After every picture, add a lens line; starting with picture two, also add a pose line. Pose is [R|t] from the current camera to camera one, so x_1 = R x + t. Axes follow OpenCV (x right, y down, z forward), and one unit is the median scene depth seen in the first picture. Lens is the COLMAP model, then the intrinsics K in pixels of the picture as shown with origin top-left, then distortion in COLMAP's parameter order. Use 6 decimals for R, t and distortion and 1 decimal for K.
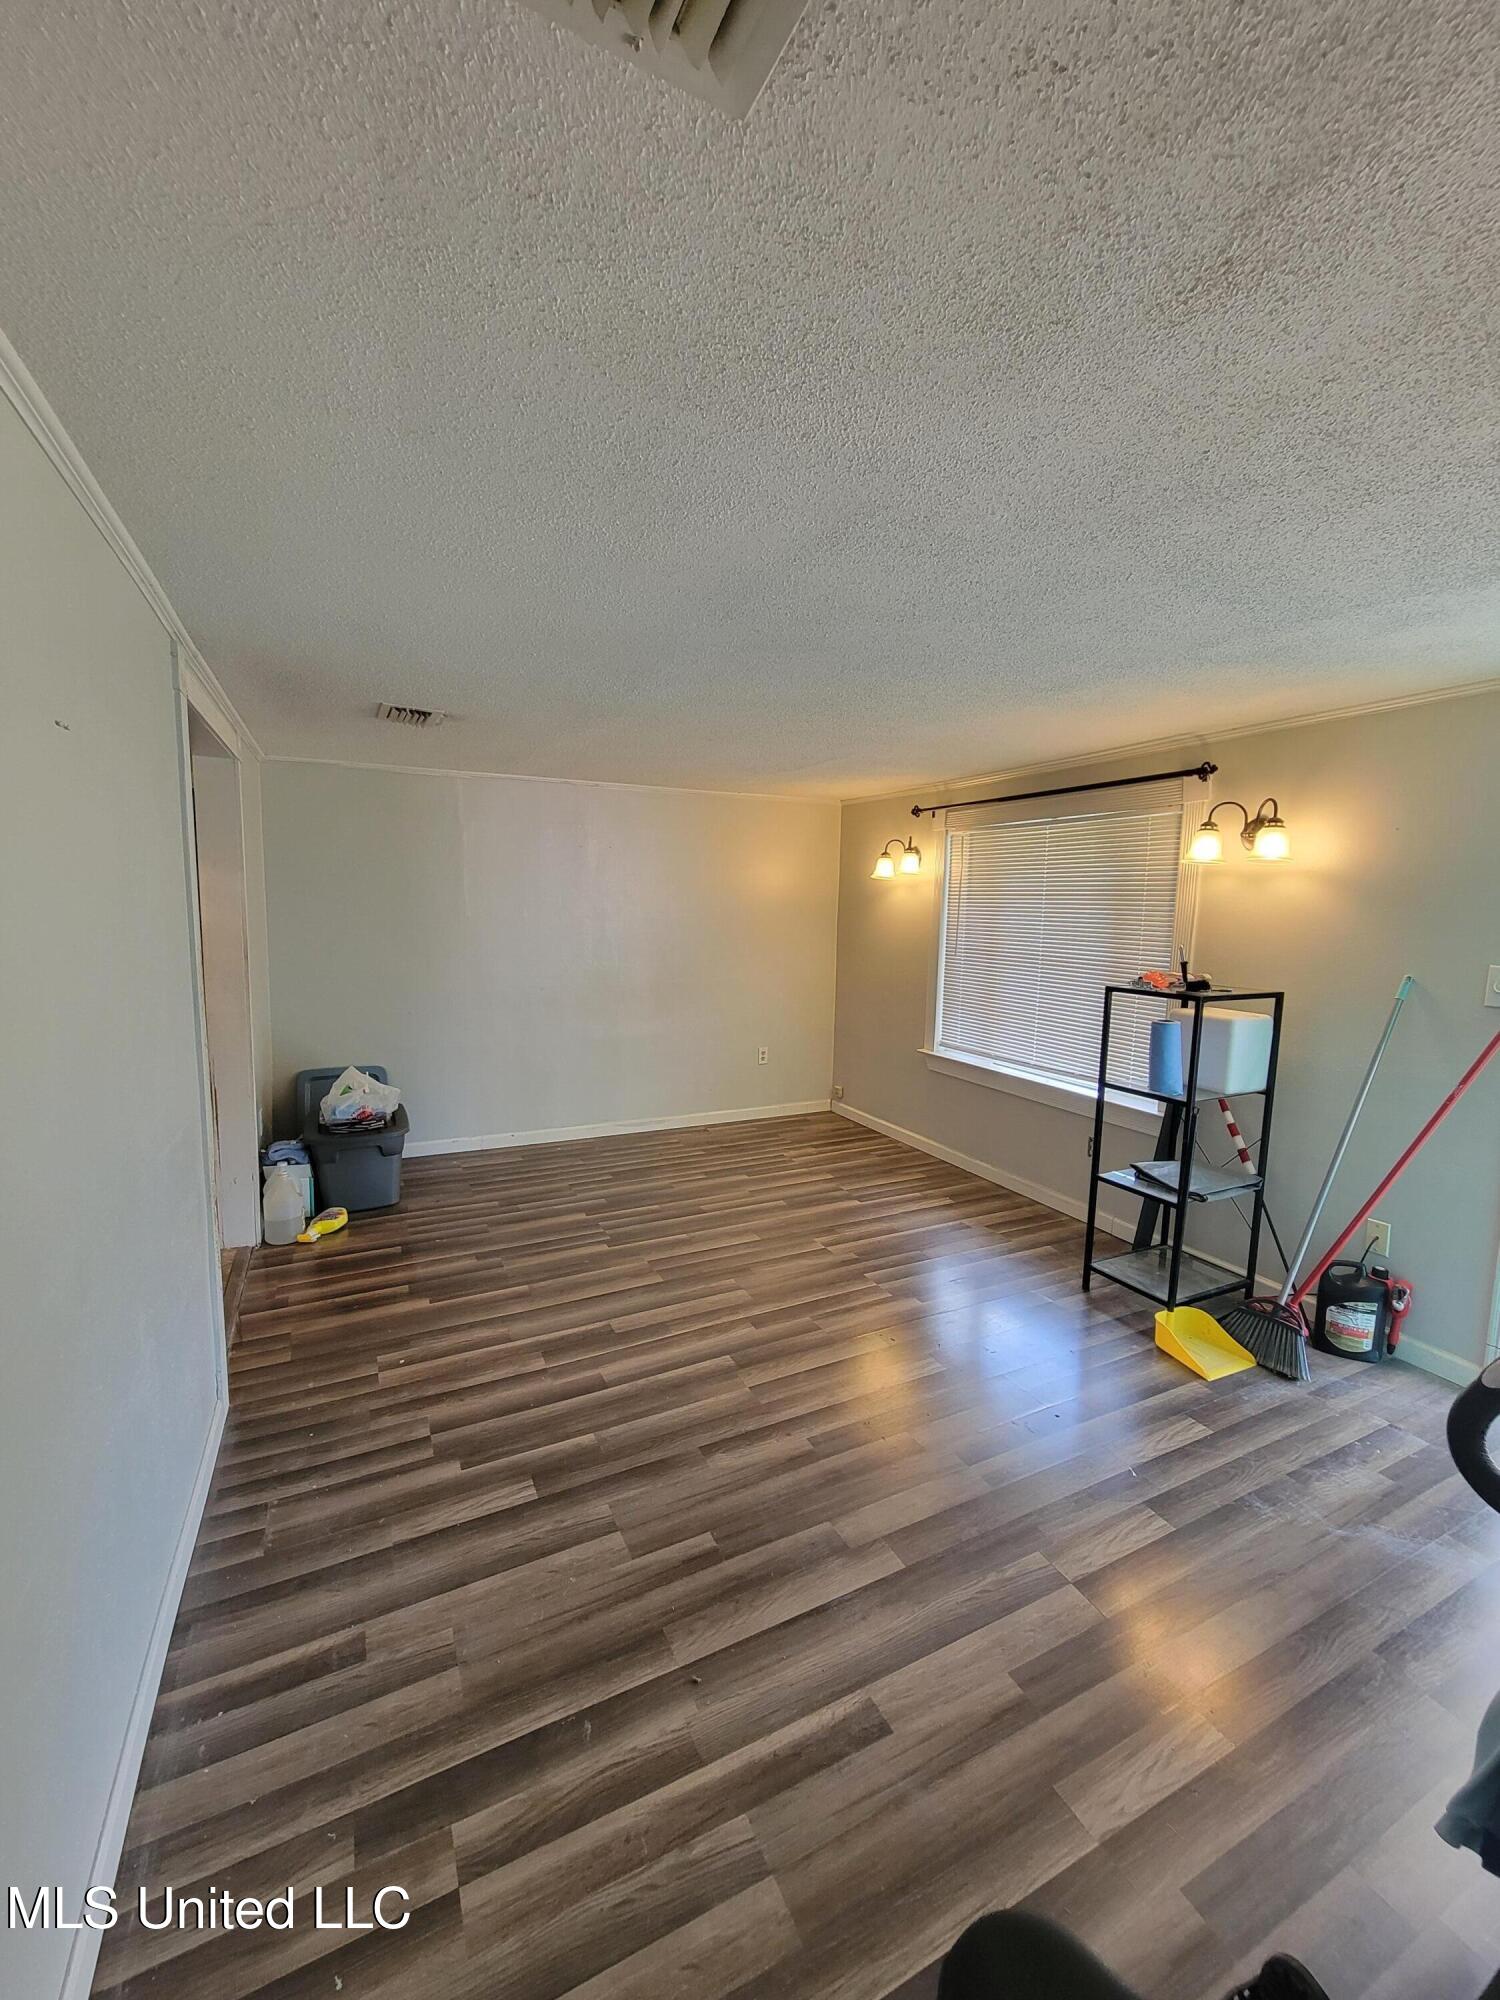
lens RADIAL K [[814.0, 0, 753.7], [0, 814.0, 1001.9], [0, 0, 1]] dist [-0.001375, -0.001154]
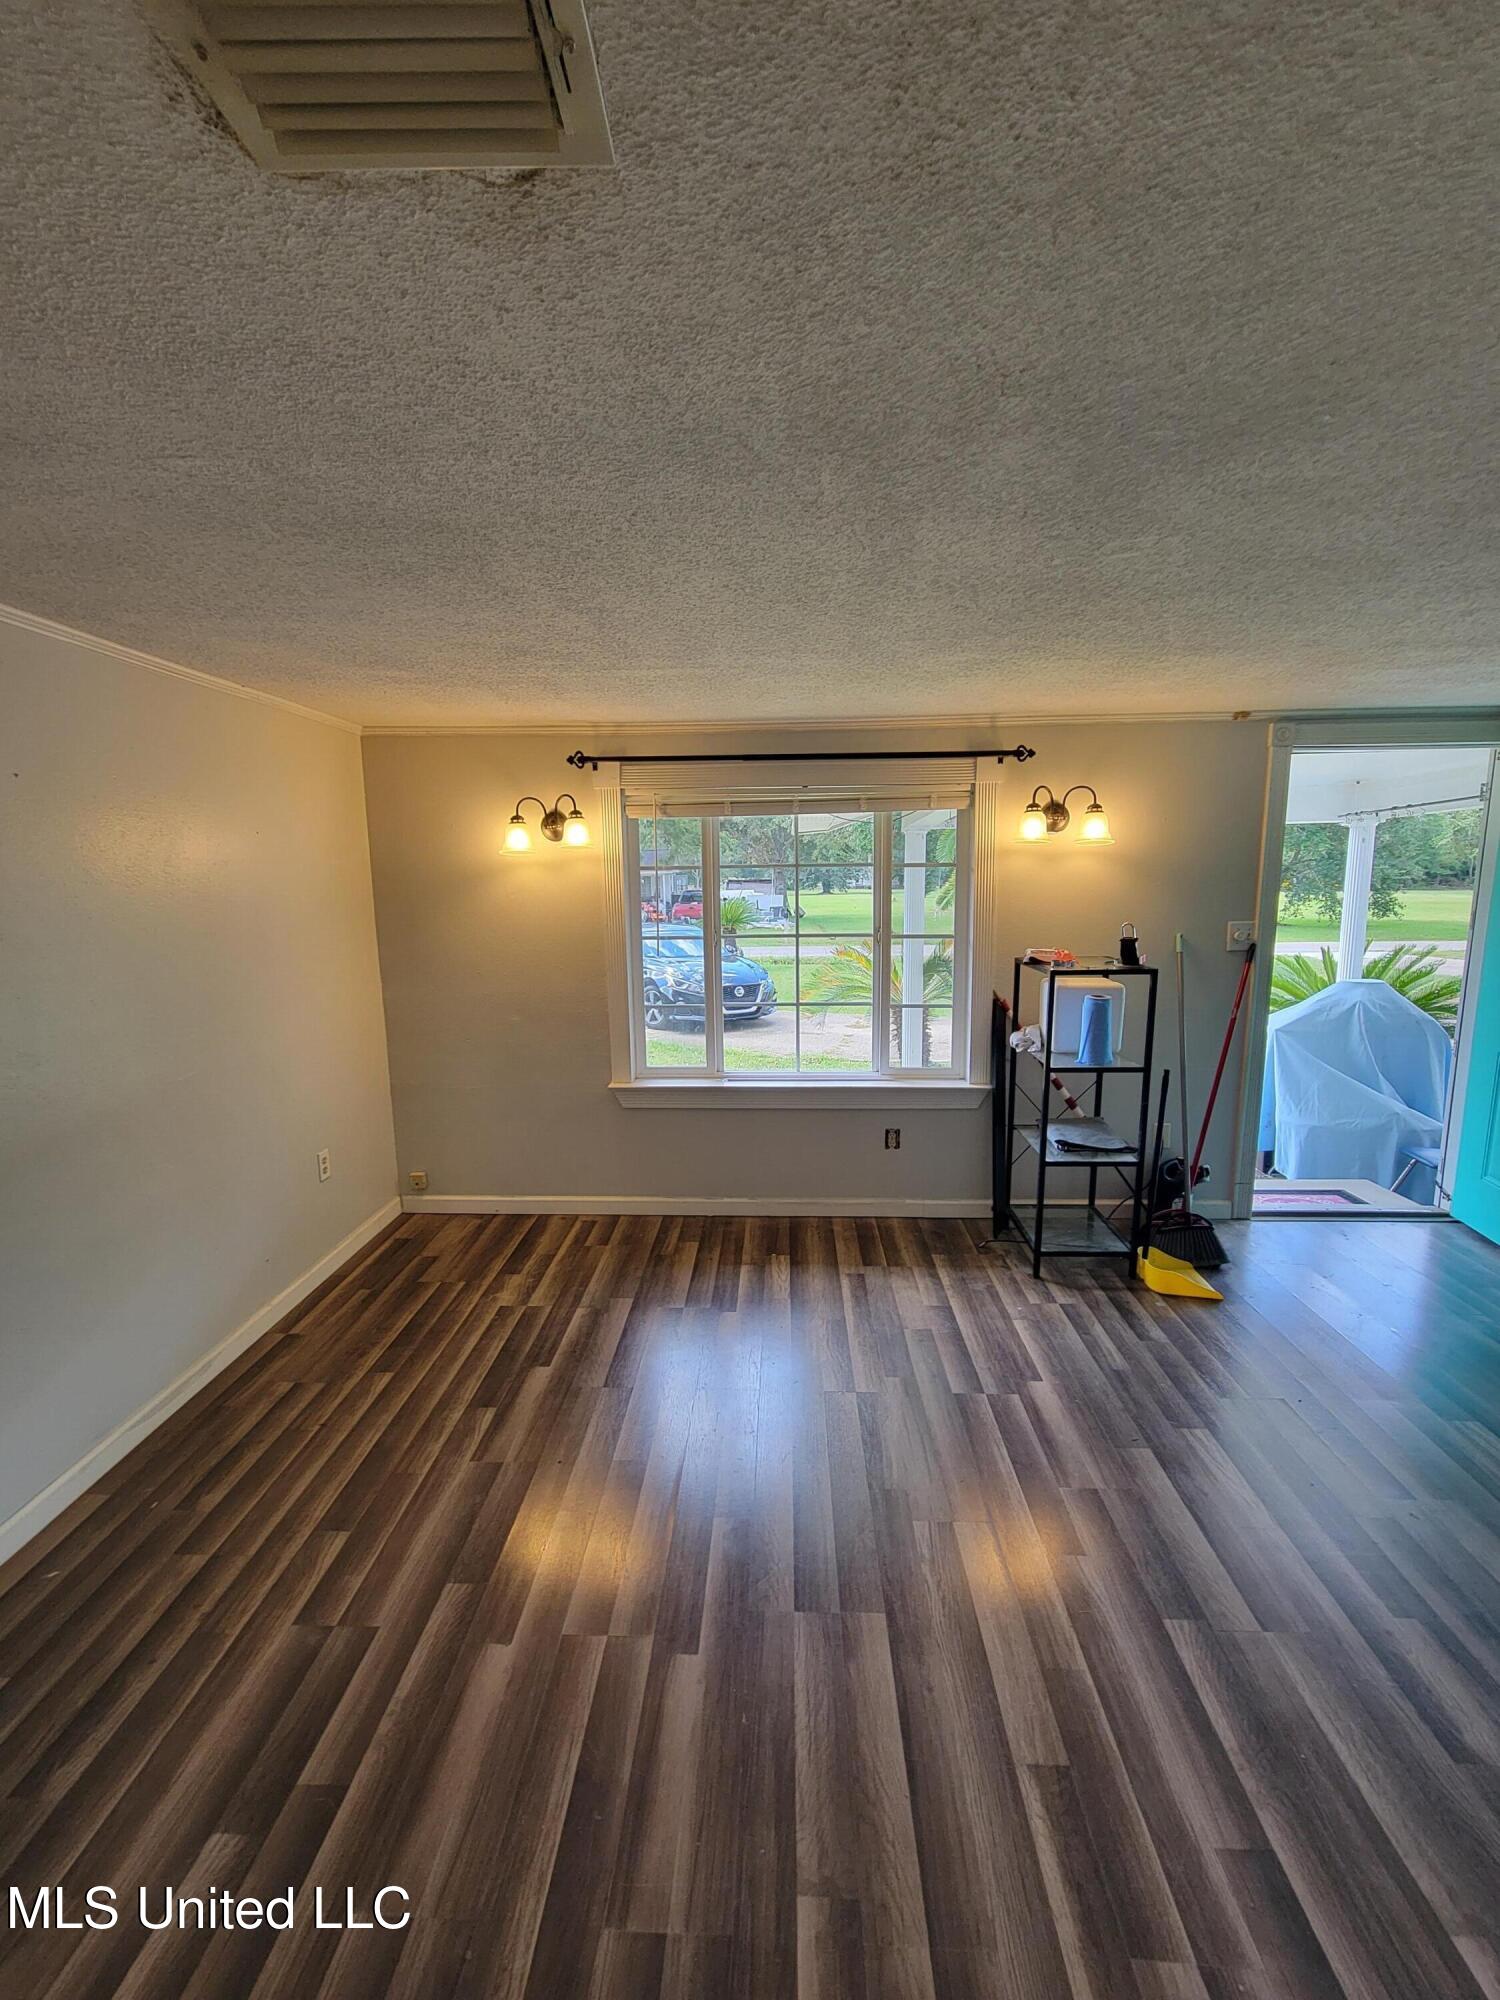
lens RADIAL K [[814.0, 0, 750.2], [0, 814.0, 998.1], [0, 0, 1]] dist [-0.001375, -0.001154]
pose [[0.488589, -0.153785, 0.858854, -0.378919], [0.124074, 0.986587, 0.106073, -0.087578], [-0.863647, 0.054736, 0.501117, 0.537298]]
